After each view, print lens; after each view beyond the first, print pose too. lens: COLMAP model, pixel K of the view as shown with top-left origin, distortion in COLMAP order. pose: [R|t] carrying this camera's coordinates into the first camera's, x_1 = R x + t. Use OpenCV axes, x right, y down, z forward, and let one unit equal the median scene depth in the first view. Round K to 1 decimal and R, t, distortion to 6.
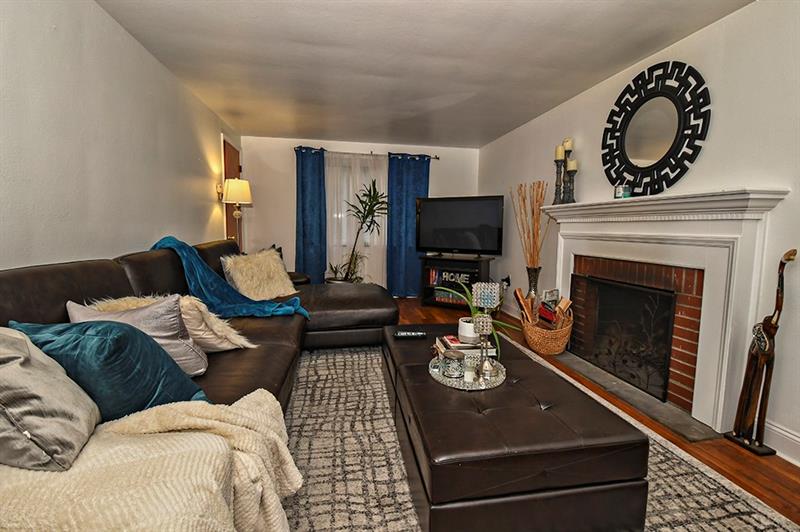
lens RADIAL K [[350.1, 0, 442.6], [0, 350.1, 263.2], [0, 0, 1]] dist [0.002704, -0.008644]
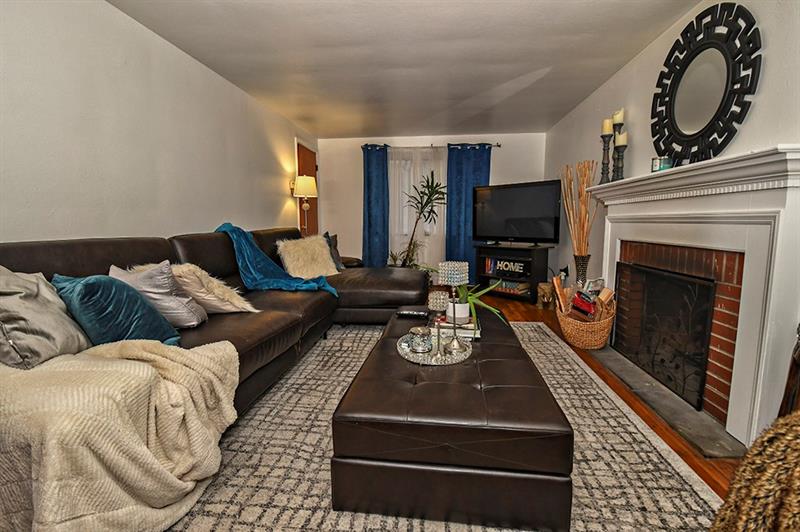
lens RADIAL K [[350.1, 0, 449.9], [0, 350.1, 259.7], [0, 0, 1]] dist [0.002704, -0.008644]
pose [[0.962310, 0.012276, -0.271677, 0.247254], [-0.010634, 0.999915, 0.007514, 0.029065], [0.271746, -0.004342, 0.962359, 0.025522]]
